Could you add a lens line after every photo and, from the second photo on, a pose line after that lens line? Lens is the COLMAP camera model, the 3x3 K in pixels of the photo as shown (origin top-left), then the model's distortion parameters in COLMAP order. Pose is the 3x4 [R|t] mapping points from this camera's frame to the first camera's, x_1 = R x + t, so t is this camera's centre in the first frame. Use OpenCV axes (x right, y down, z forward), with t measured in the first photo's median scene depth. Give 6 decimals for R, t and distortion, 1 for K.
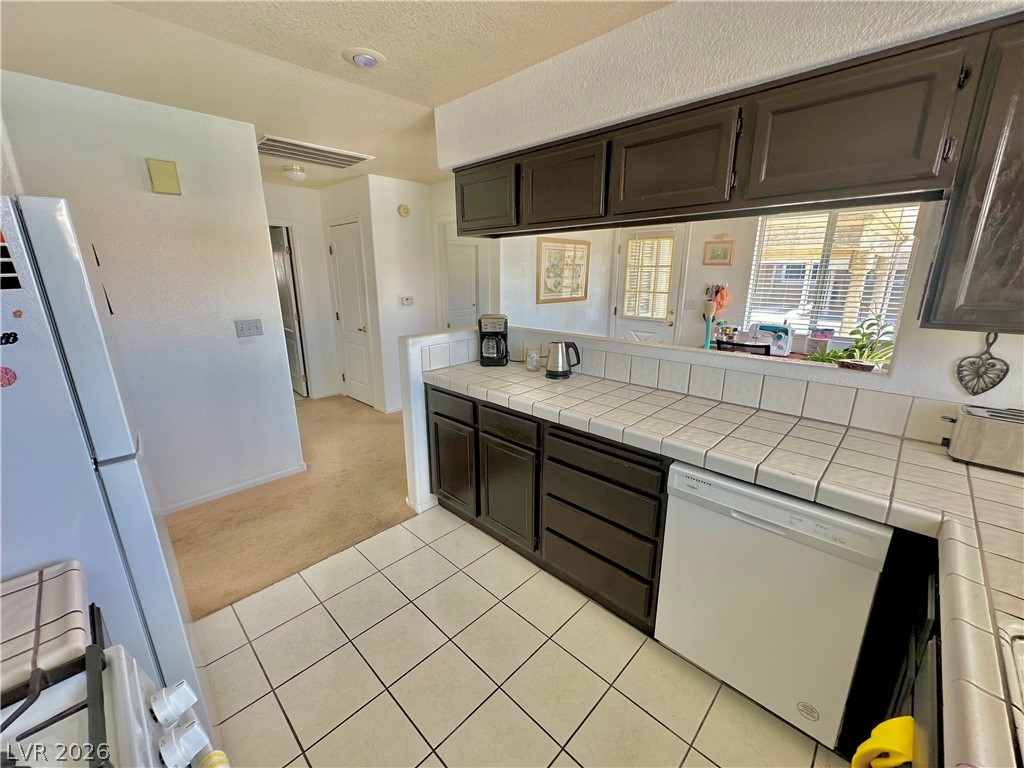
lens RADIAL K [[414.3, 0, 510.8], [0, 414.3, 385.9], [0, 0, 1]] dist [-0.004735, 0.001137]
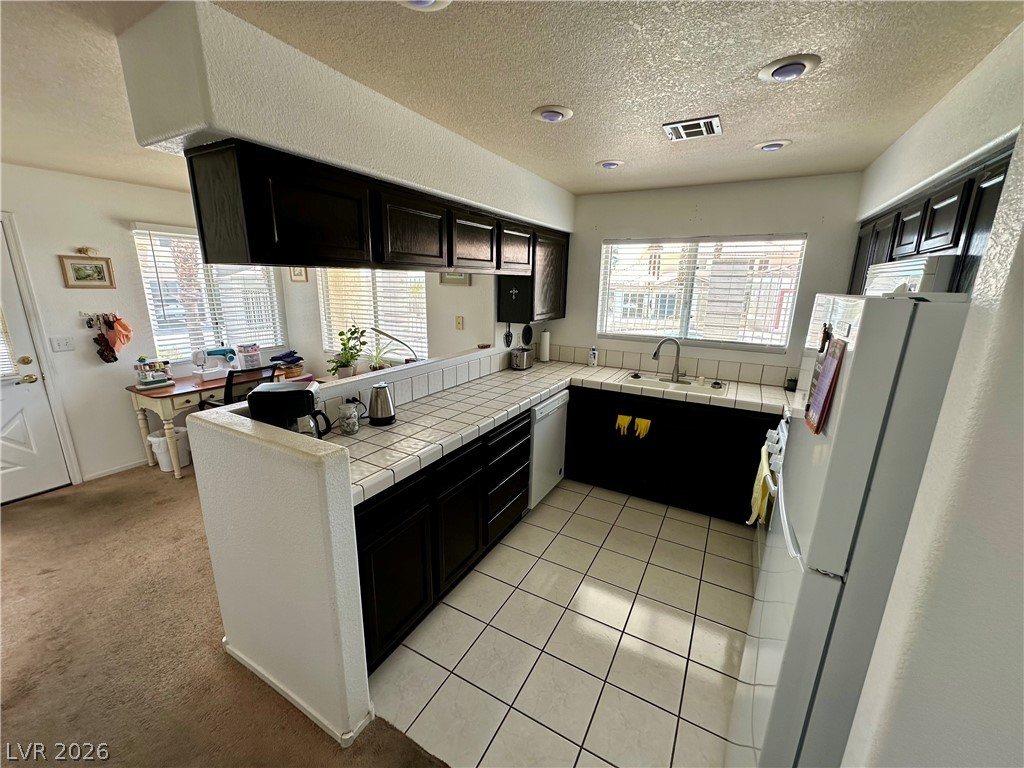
lens RADIAL K [[414.3, 0, 508.2], [0, 414.3, 383.3], [0, 0, 1]] dist [-0.004735, 0.001137]
pose [[-0.246185, -0.232605, 0.940897, -0.431269], [0.245816, 0.924050, 0.292758, -0.164727], [-0.937533, 0.303360, -0.170309, 0.468739]]
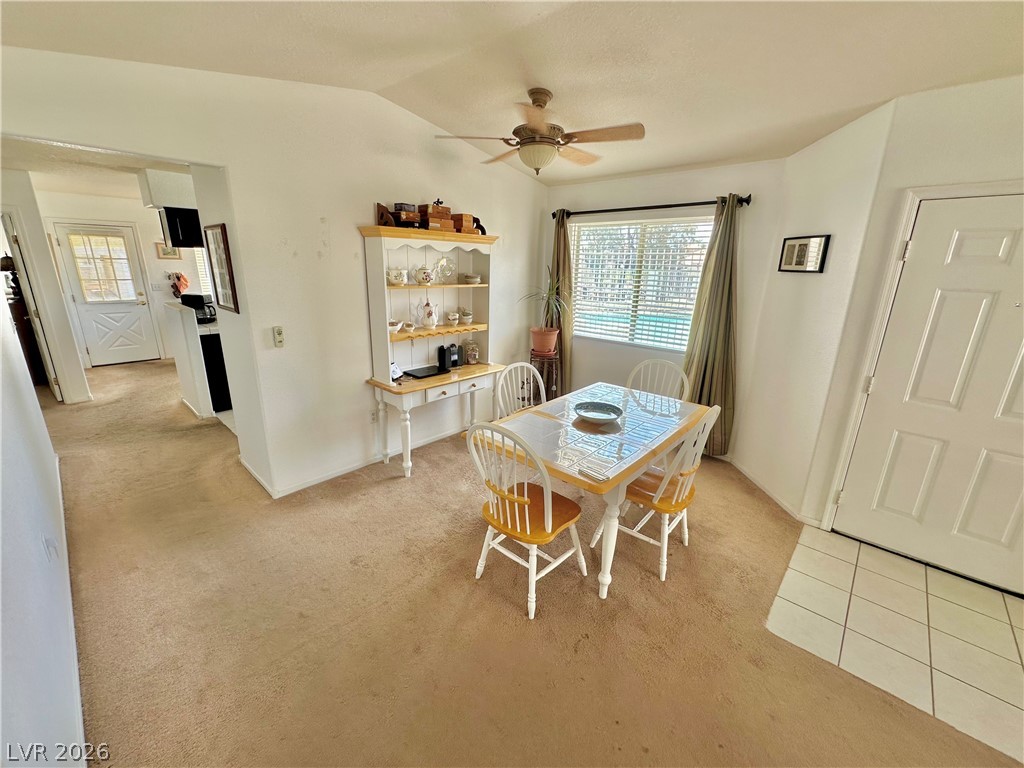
lens RADIAL K [[414.3, 0, 510.5], [0, 414.3, 382.2], [0, 0, 1]] dist [-0.004735, 0.001137]
pose [[-0.022900, -0.276733, 0.960674, -1.065198], [0.247103, 0.929544, 0.273656, 0.013050], [-0.968719, 0.243652, 0.047095, -0.139573]]
